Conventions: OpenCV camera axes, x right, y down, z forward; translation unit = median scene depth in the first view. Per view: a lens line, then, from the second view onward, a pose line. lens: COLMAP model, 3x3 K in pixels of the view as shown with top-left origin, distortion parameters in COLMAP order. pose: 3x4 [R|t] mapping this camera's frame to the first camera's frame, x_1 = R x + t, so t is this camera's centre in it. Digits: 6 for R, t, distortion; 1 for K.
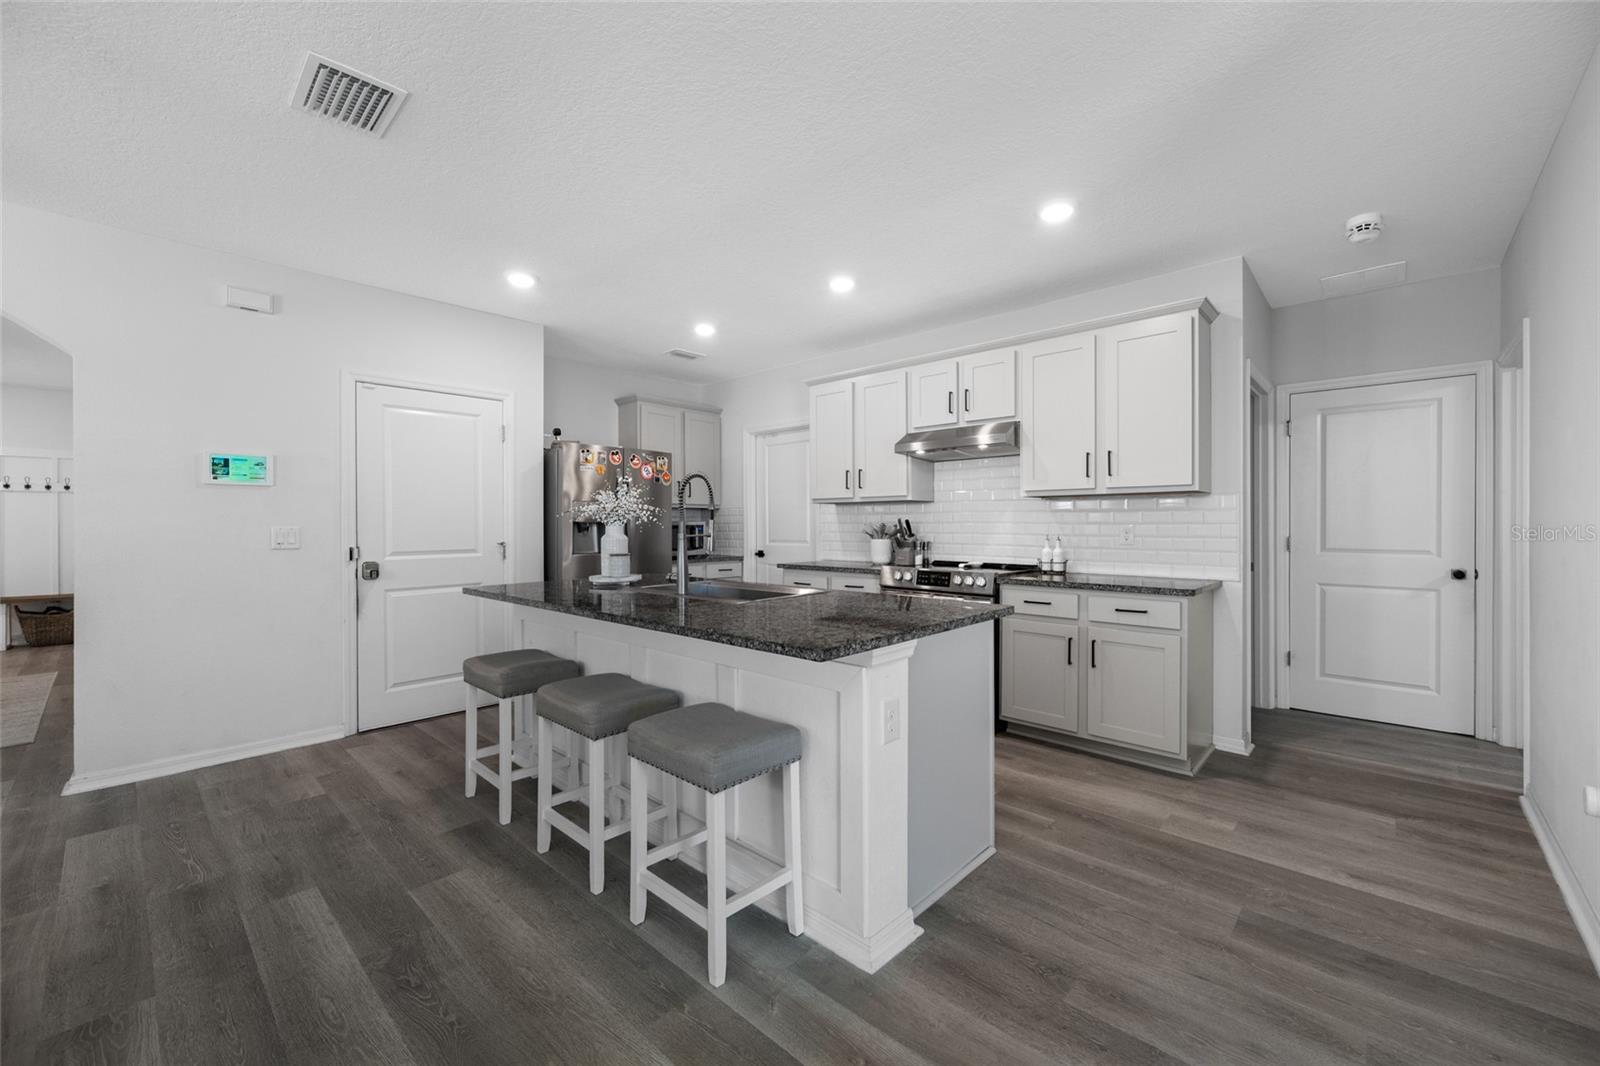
lens RADIAL K [[631.9, 0, 810.5], [0, 631.9, 525.3], [0, 0, 1]] dist [0.001829, -0.001193]
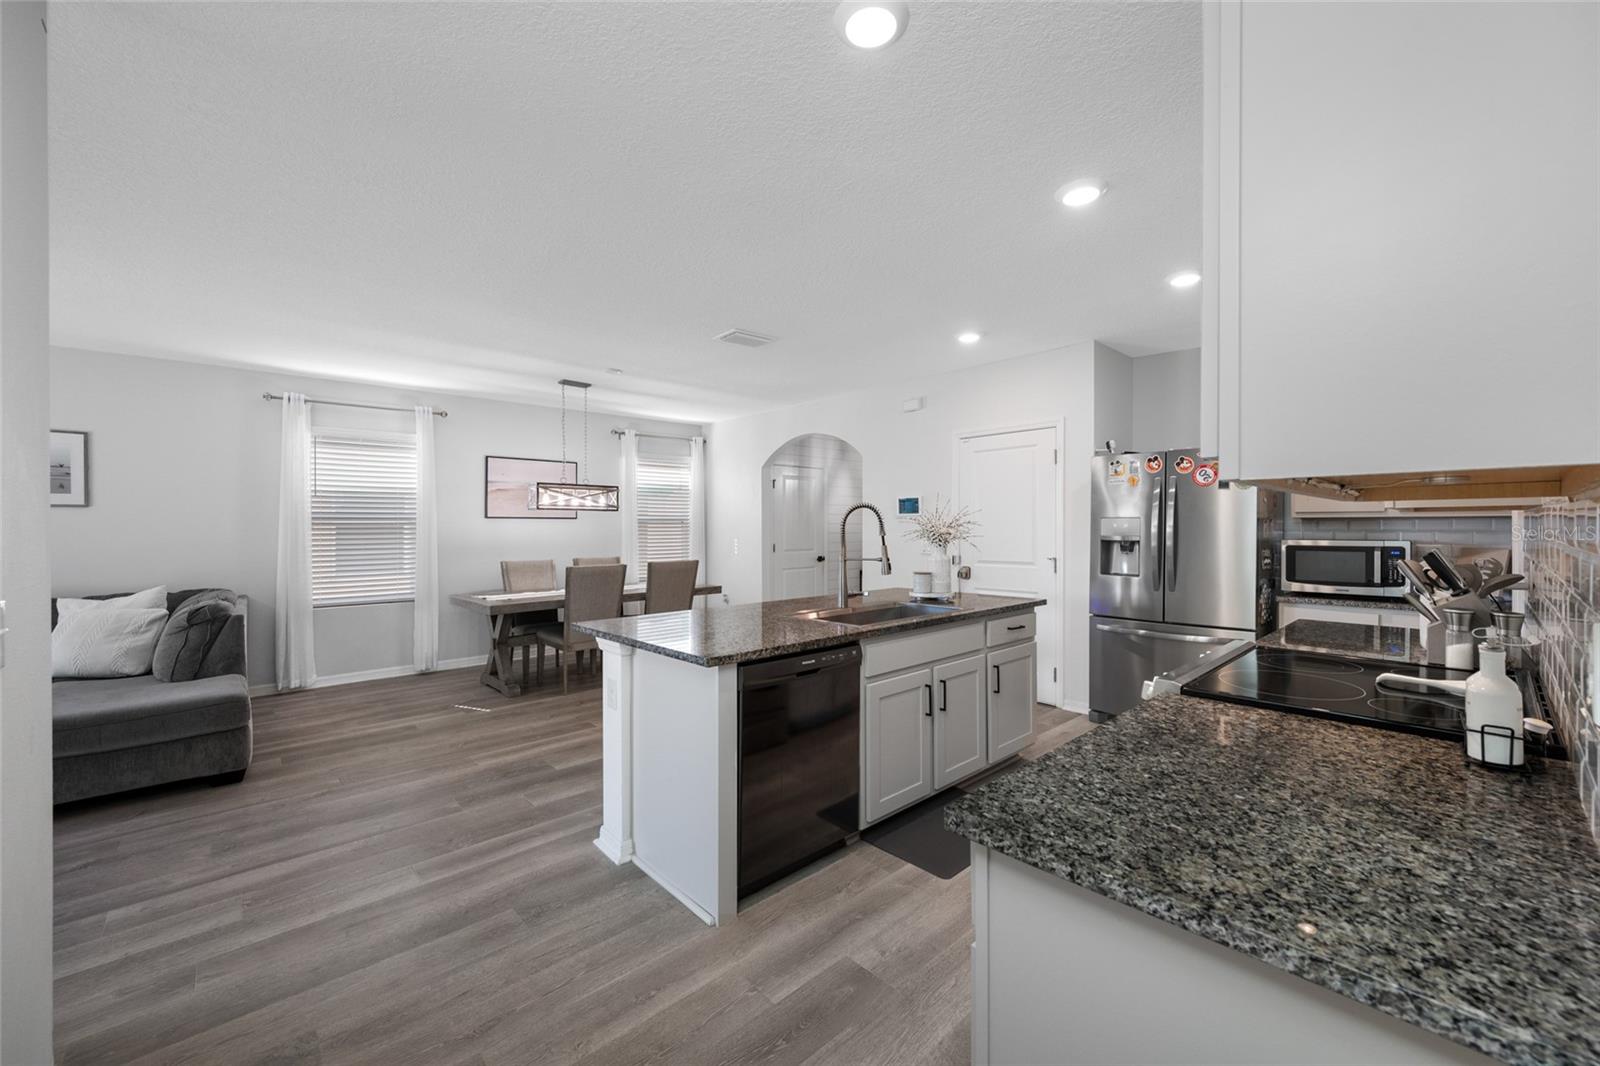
lens RADIAL K [[631.9, 0, 784.6], [0, 631.9, 533.3], [0, 0, 1]] dist [0.001829, -0.001193]
pose [[-0.102462, 0.013294, -0.994648, 0.731313], [0.003077, 0.999910, 0.013048, -0.035247], [0.994732, -0.001724, -0.102493, 0.747258]]
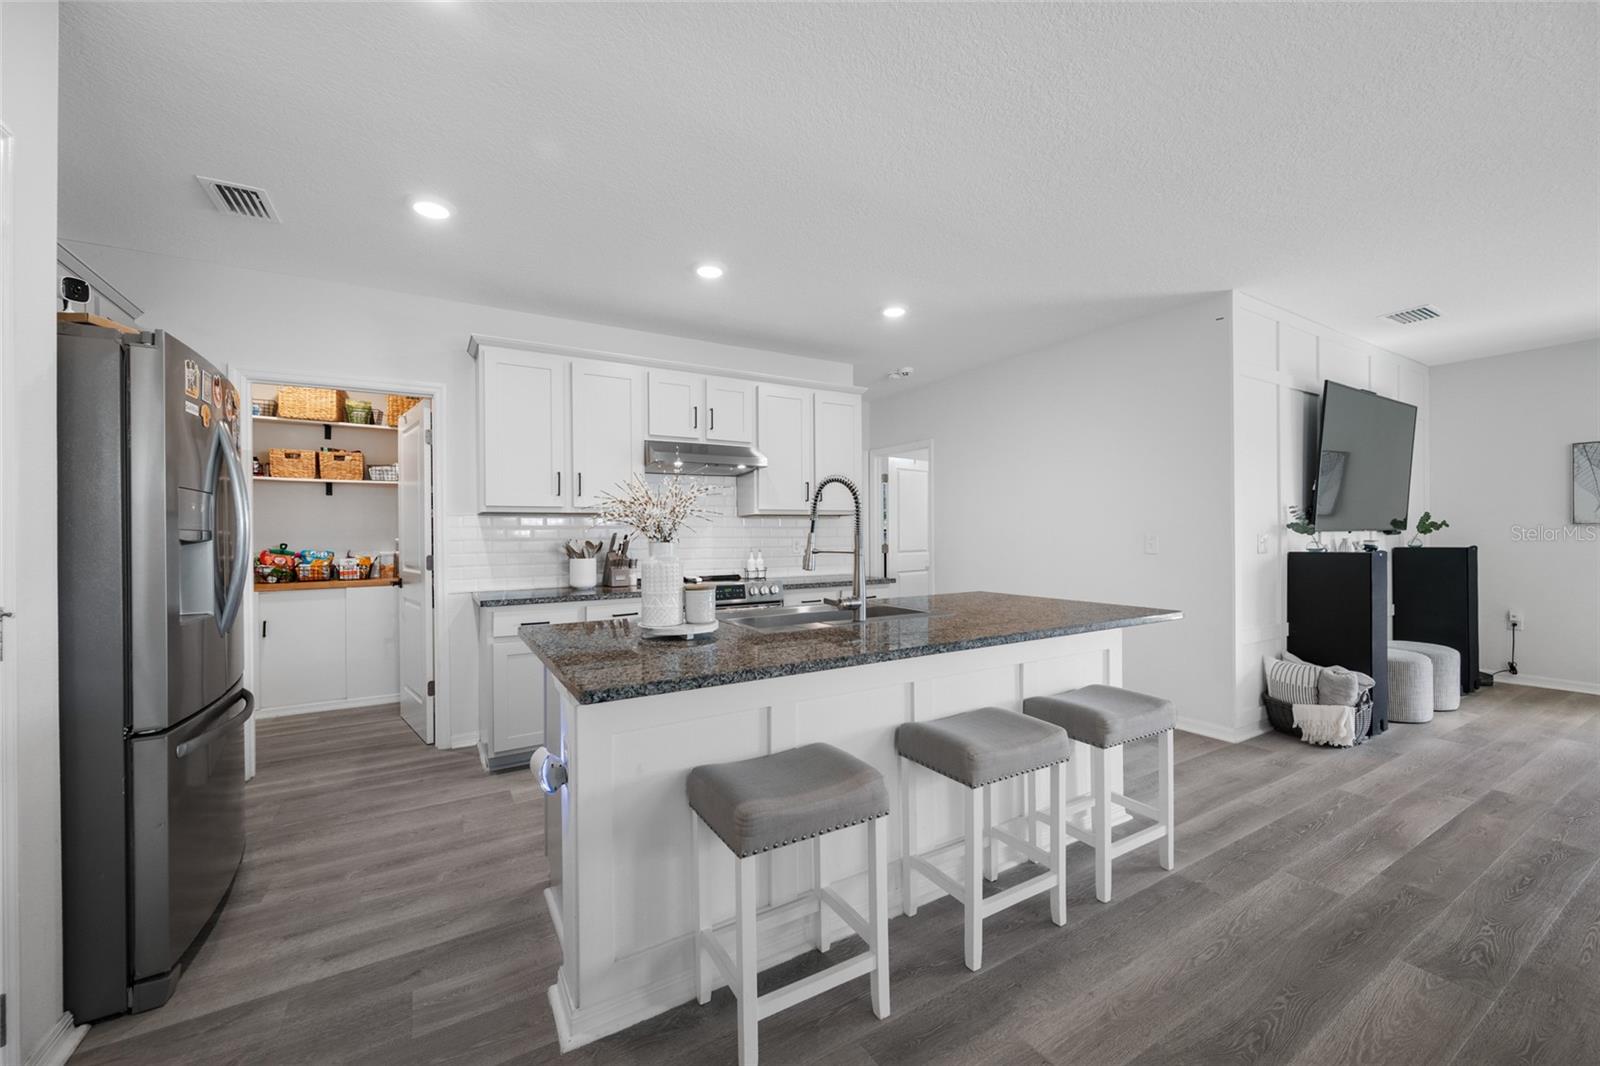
lens RADIAL K [[631.9, 0, 799.1], [0, 631.9, 529.5], [0, 0, 1]] dist [0.001829, -0.001193]
pose [[0.289300, 0.010596, 0.957180, -0.765077], [0.010975, 0.999836, -0.014385, -0.000883], [-0.957176, 0.014667, 0.289136, 0.610759]]
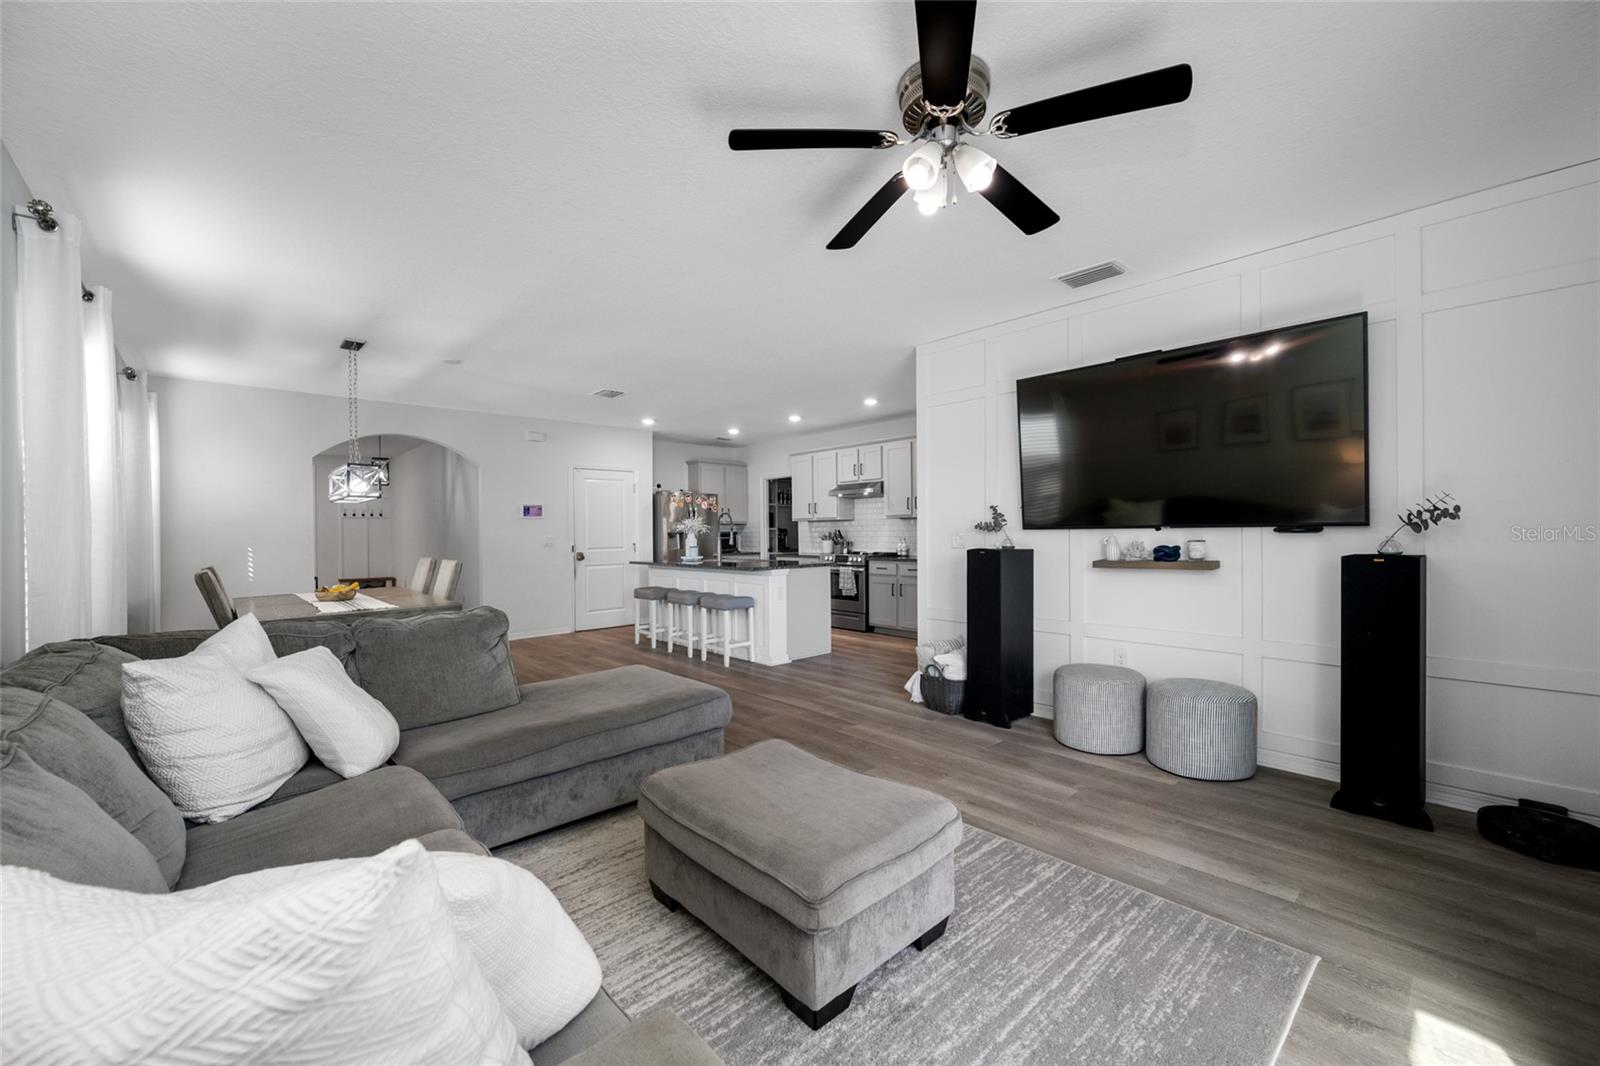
lens RADIAL K [[631.9, 0, 800.5], [0, 631.9, 535.5], [0, 0, 1]] dist [0.001829, -0.001193]
pose [[0.994837, -0.009084, -0.101074, 0.275593], [0.009567, 0.999945, 0.004287, -0.001755], [0.101030, -0.005232, 0.994870, -1.080447]]
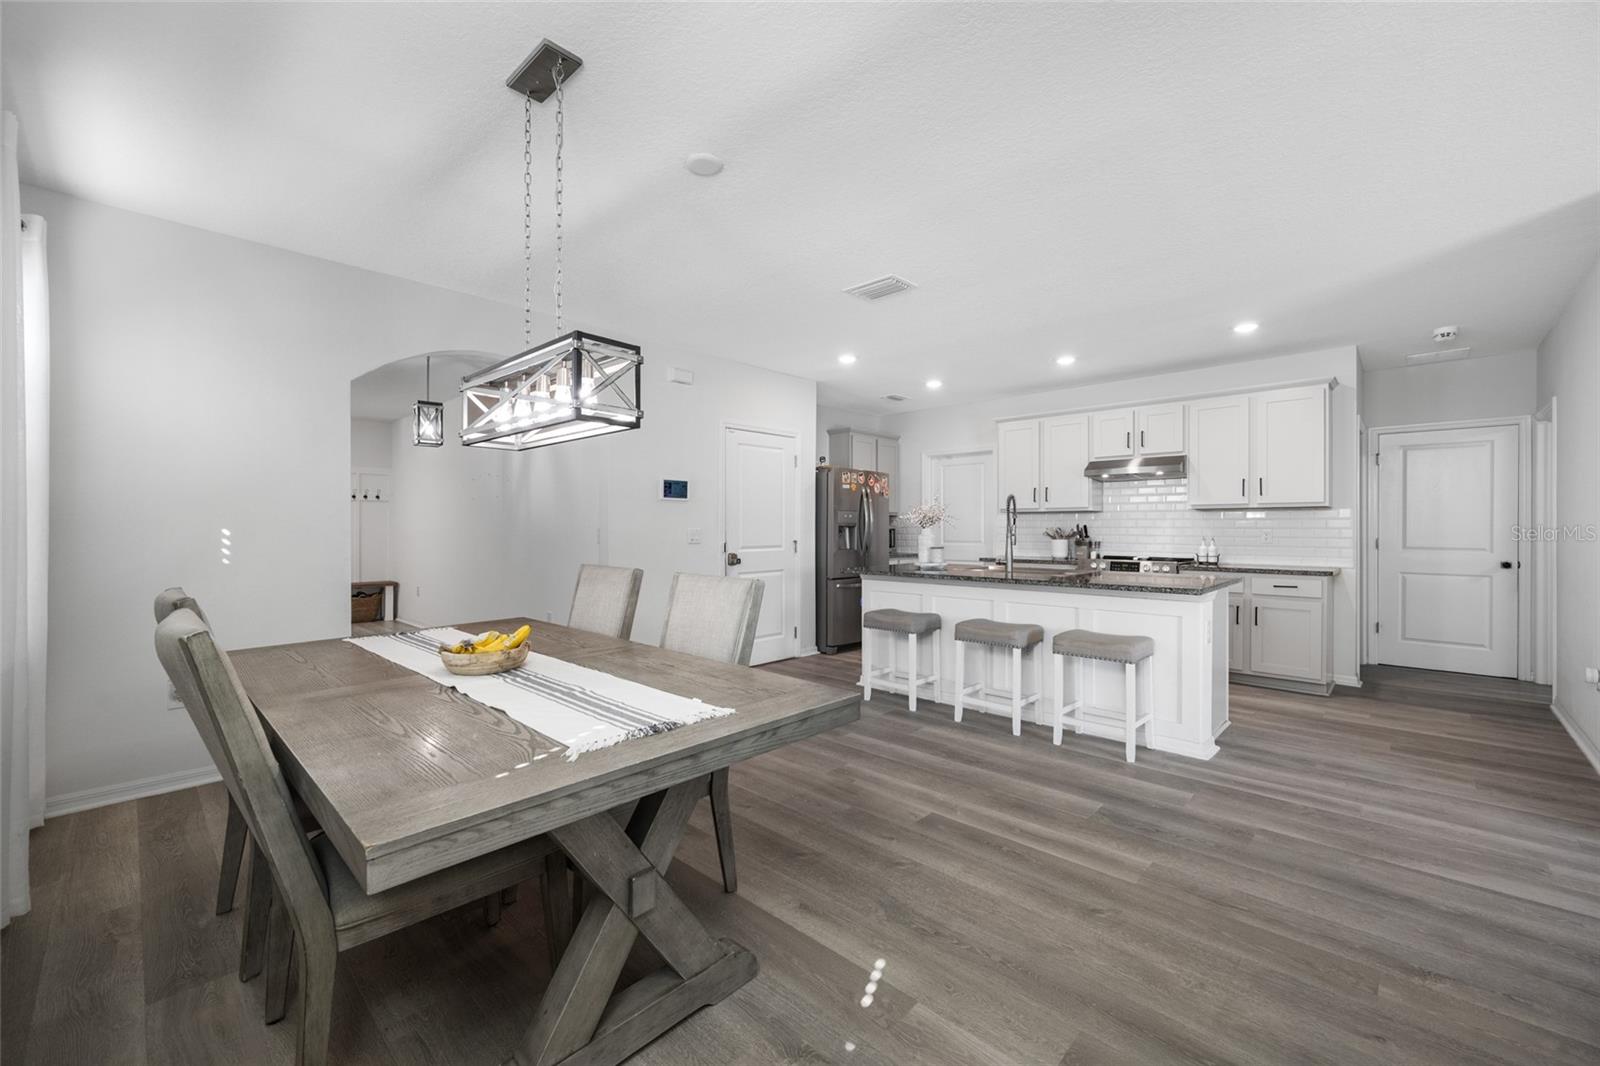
lens RADIAL K [[631.9, 0, 806.2], [0, 631.9, 528.2], [0, 0, 1]] dist [0.001829, -0.001193]
pose [[0.999735, 0.003784, -0.022717, -0.499799], [-0.003823, 0.999991, -0.001663, 0.003231], [0.022710, 0.001749, 0.999741, -0.442418]]
